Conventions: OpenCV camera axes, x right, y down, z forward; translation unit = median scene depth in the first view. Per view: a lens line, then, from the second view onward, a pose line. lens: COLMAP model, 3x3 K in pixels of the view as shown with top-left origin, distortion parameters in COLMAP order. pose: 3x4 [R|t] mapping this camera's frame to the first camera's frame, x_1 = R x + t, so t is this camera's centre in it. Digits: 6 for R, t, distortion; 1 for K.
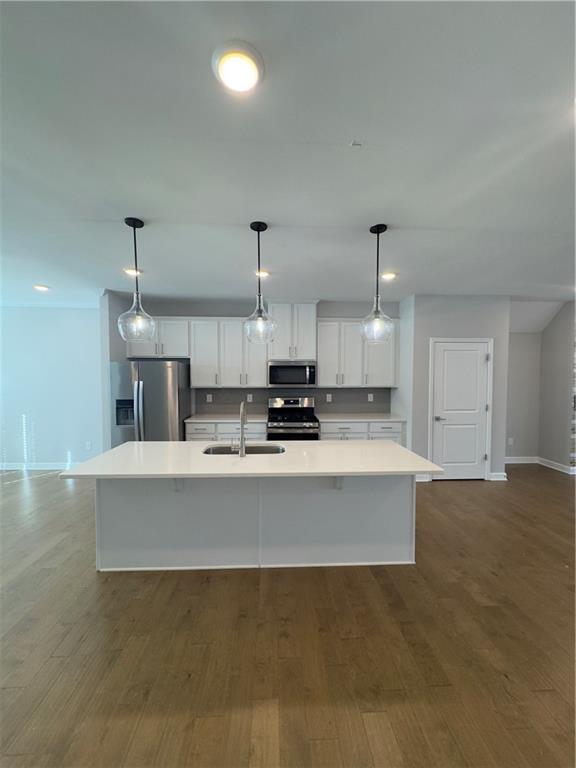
lens RADIAL K [[306.5, 0, 287.7], [0, 306.5, 385.1], [0, 0, 1]] dist [-0.001841, 0.000469]
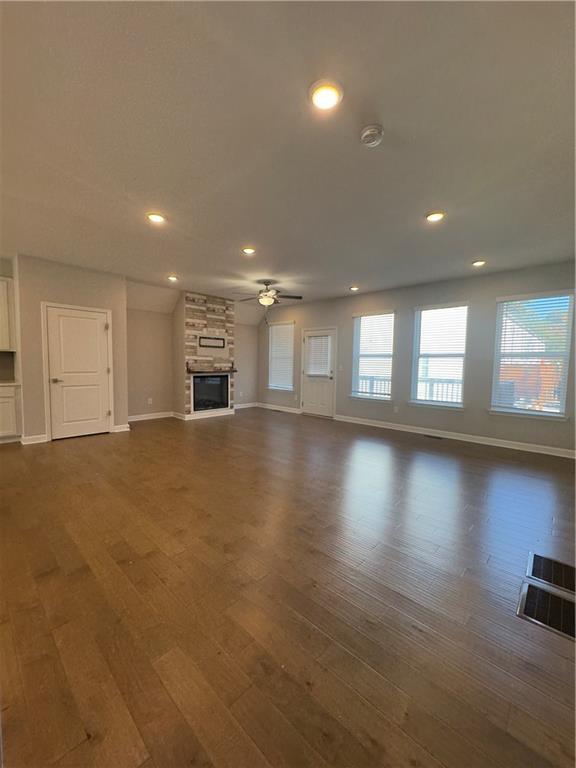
lens RADIAL K [[306.5, 0, 287.7], [0, 306.5, 385.1], [0, 0, 1]] dist [-0.001841, 0.000469]
pose [[0.717748, -0.038228, 0.695253, 0.315114], [0.007029, 0.998839, 0.047664, 0.075740], [-0.696268, -0.029324, 0.717183, -0.288643]]
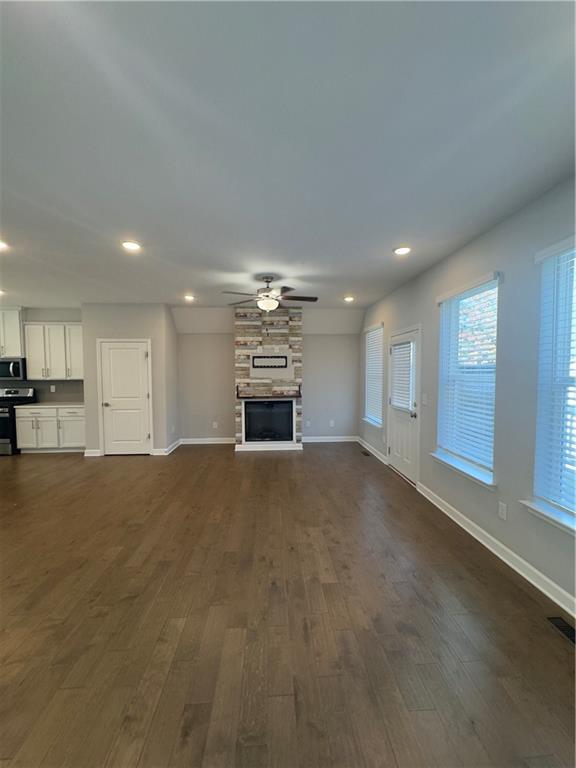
lens RADIAL K [[306.5, 0, 287.7], [0, 306.5, 385.1], [0, 0, 1]] dist [-0.001841, 0.000469]
pose [[0.999957, -0.004144, 0.008314, 1.142175], [0.004040, 0.999914, 0.012474, 0.017972], [-0.008365, -0.012439, 0.999888, -0.215359]]
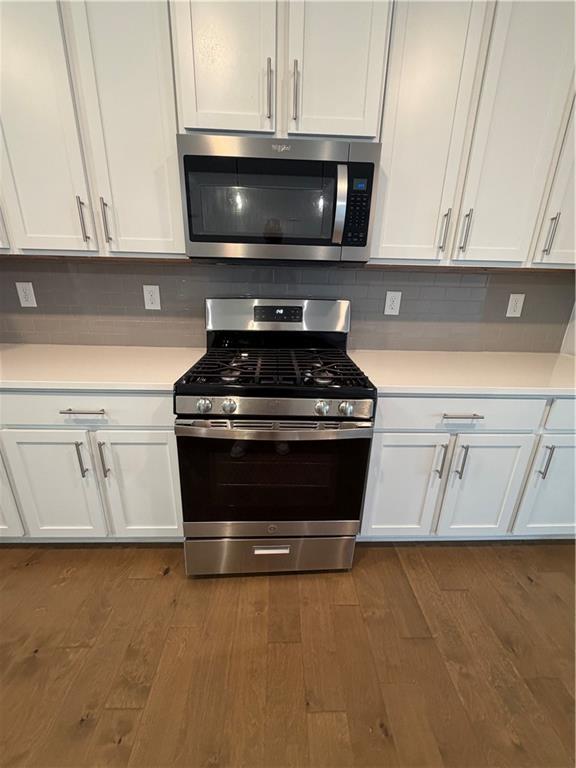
lens RADIAL K [[306.6, 0, 289.9], [0, 306.6, 381.6], [0, 0, 1]] dist [0.001038, 0.000129]
pose [[0.999594, 0.027597, -0.007096, 0.030909], [-0.024527, 0.960056, 0.278730, 0.037021], [0.014505, -0.278443, 0.960343, 0.722458]]
